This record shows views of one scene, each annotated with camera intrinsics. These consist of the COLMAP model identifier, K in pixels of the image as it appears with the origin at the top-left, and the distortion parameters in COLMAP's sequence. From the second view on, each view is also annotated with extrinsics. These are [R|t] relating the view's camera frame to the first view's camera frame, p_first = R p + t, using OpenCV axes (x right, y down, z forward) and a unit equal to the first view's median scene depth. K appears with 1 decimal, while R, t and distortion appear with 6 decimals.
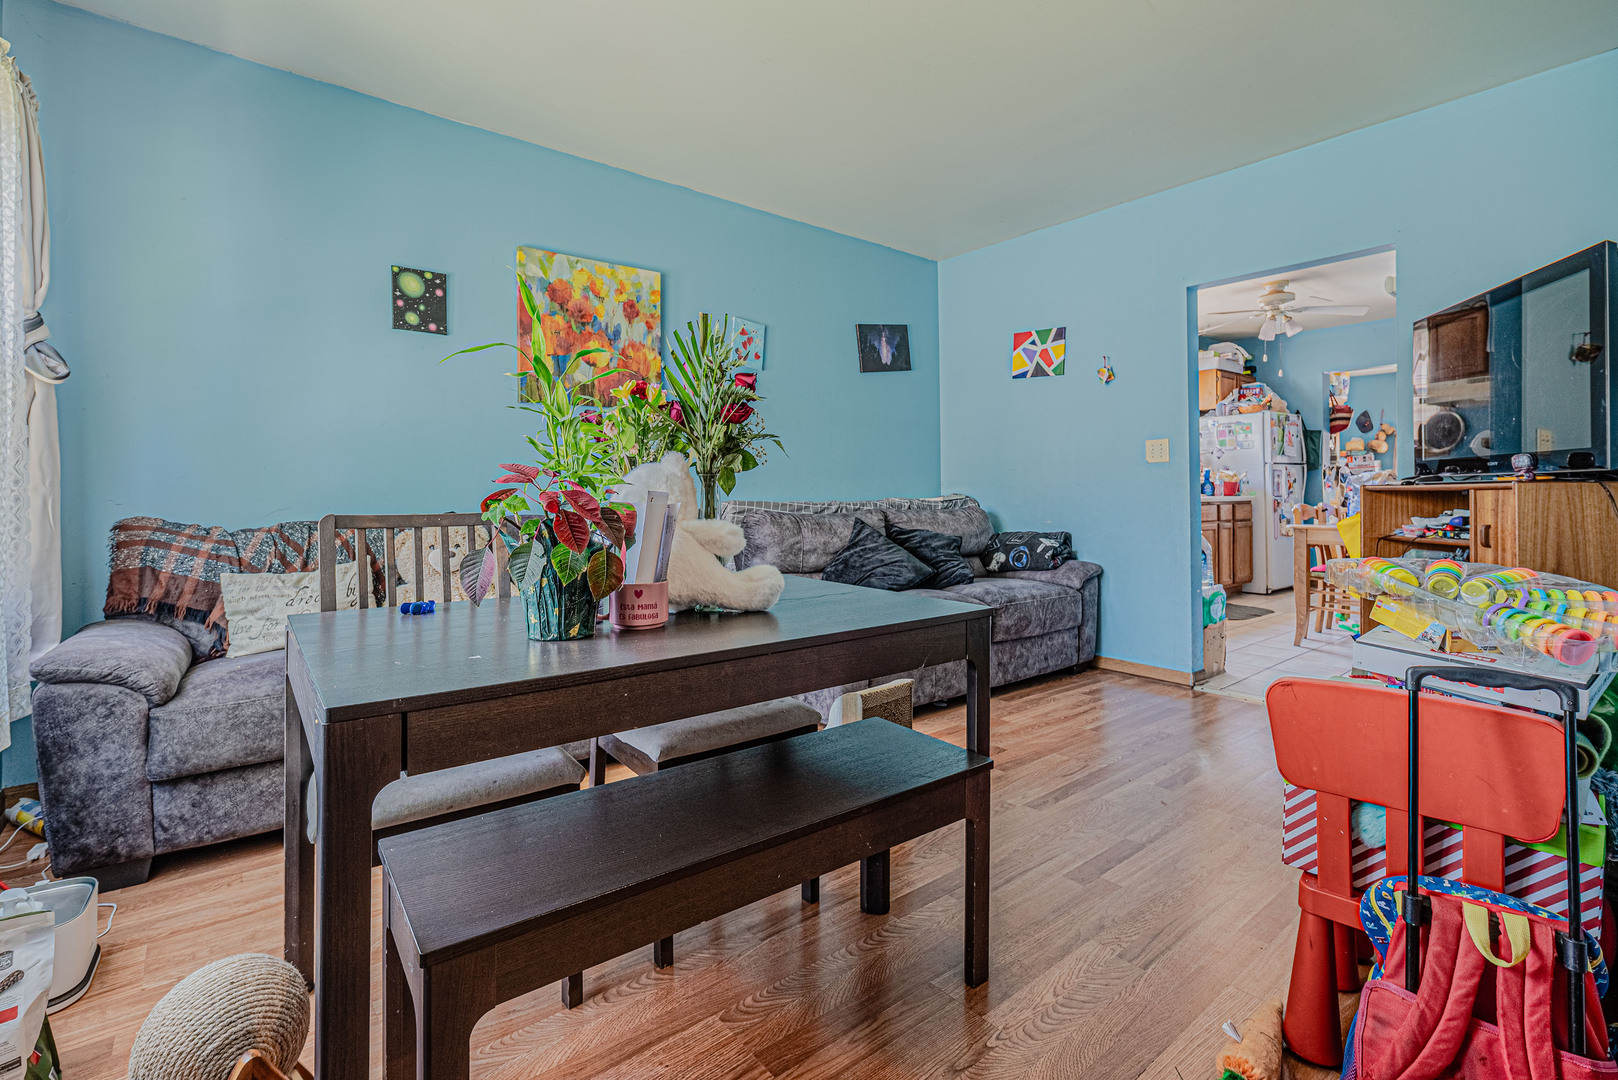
lens RADIAL K [[738.8, 0, 807.4], [0, 738.8, 491.3], [0, 0, 1]] dist [-0.010156, 0.003257]
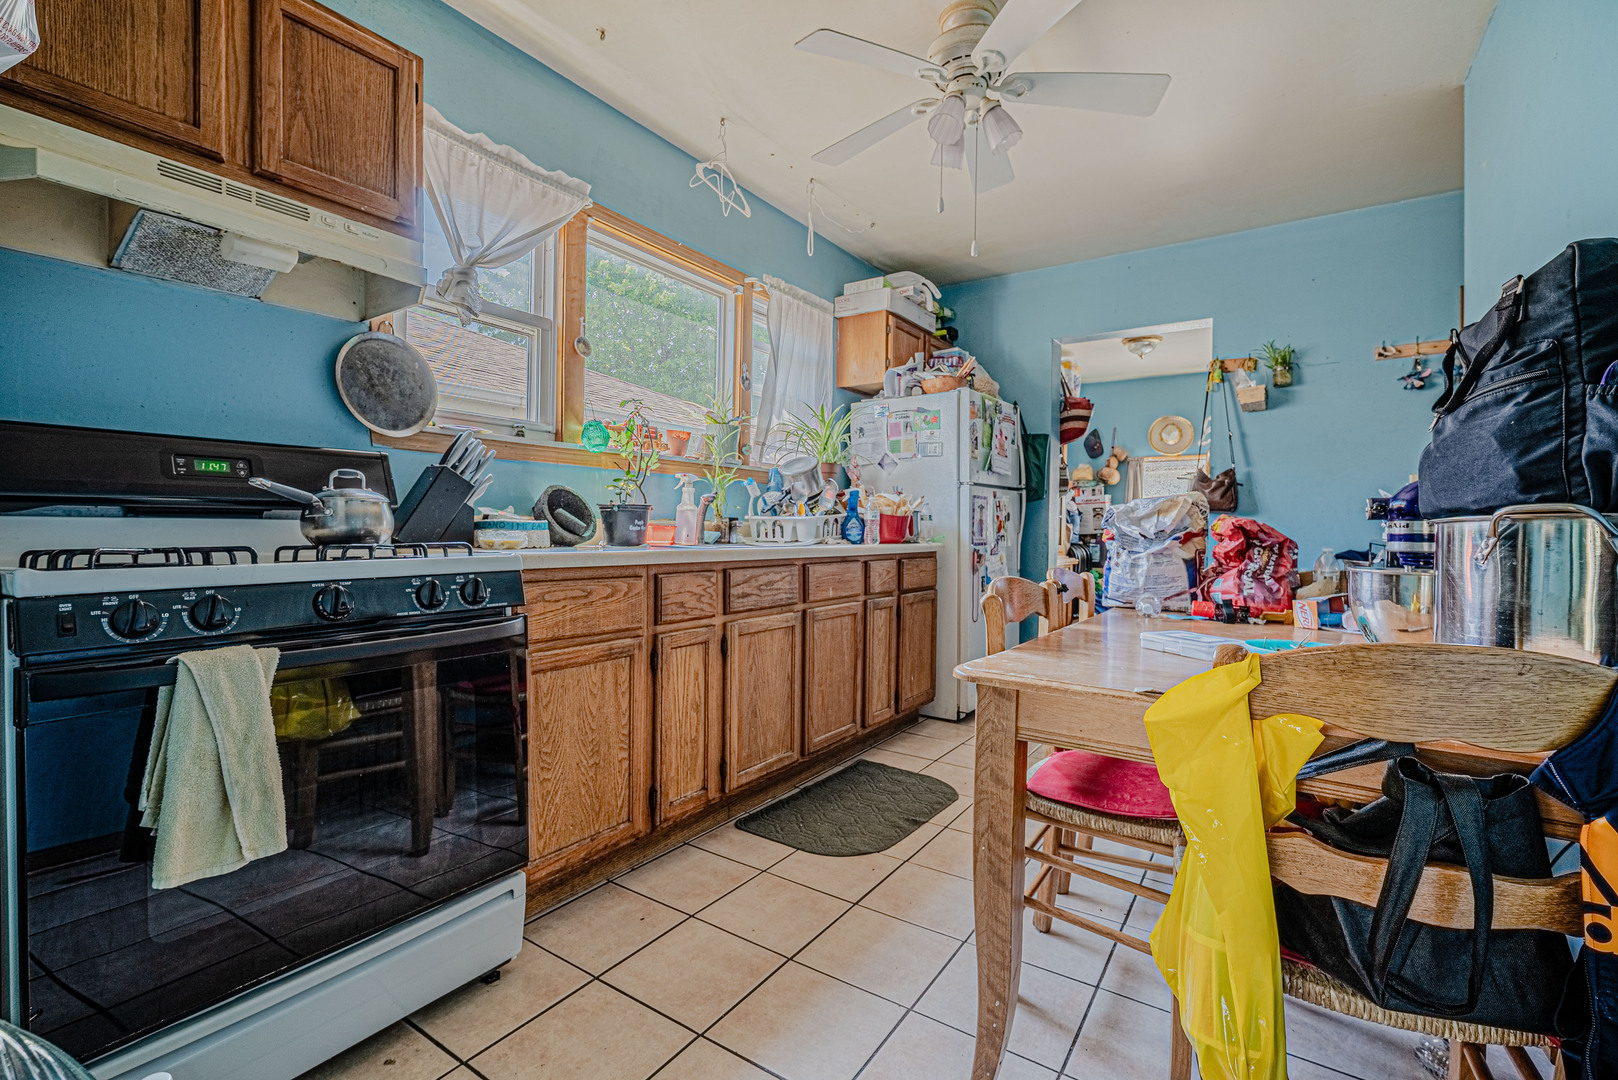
lens RADIAL K [[738.8, 0, 810.5], [0, 738.8, 536.2], [0, 0, 1]] dist [-0.010156, 0.003257]
pose [[0.952689, 0.013354, 0.303654, 0.348519], [-0.018197, 0.999748, 0.013122, -0.004195], [-0.303403, -0.018027, 0.952692, 0.508052]]
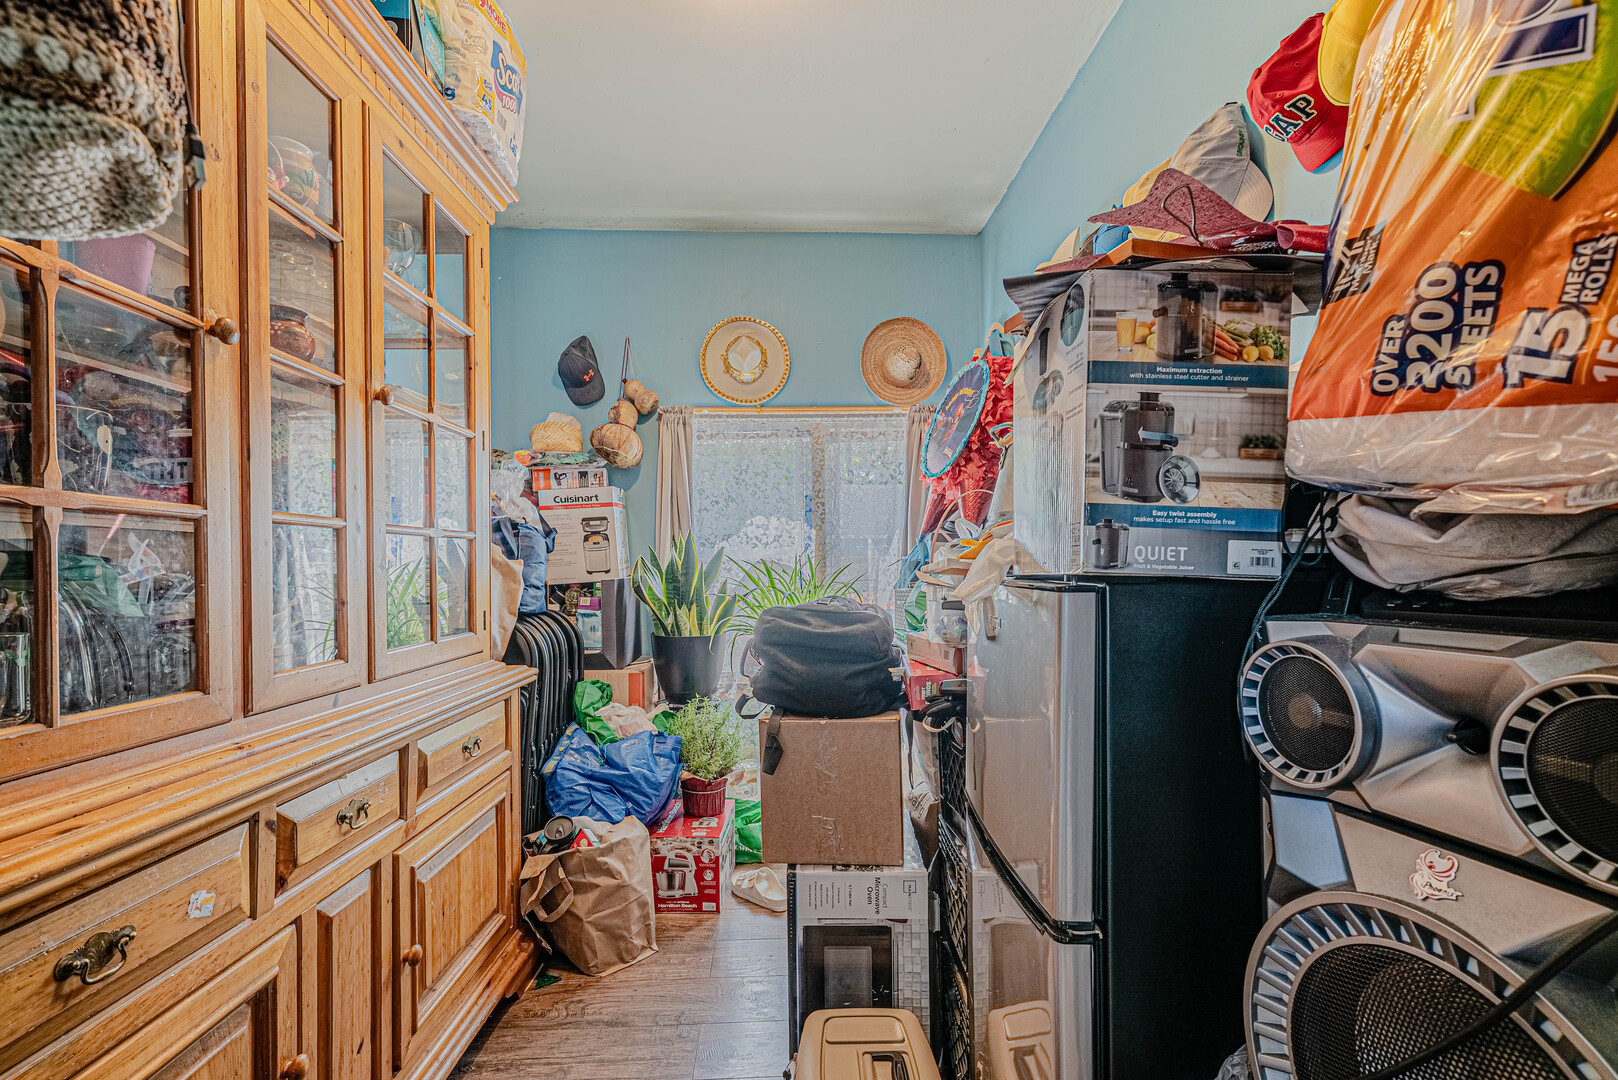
lens RADIAL K [[738.8, 0, 807.6], [0, 738.8, 547.0], [0, 0, 1]] dist [-0.010156, 0.003257]
pose [[0.584735, -0.001815, 0.811223, 0.780911], [0.005669, 0.999982, -0.001849, -0.019520], [-0.811205, 0.005680, 0.584735, 1.034007]]
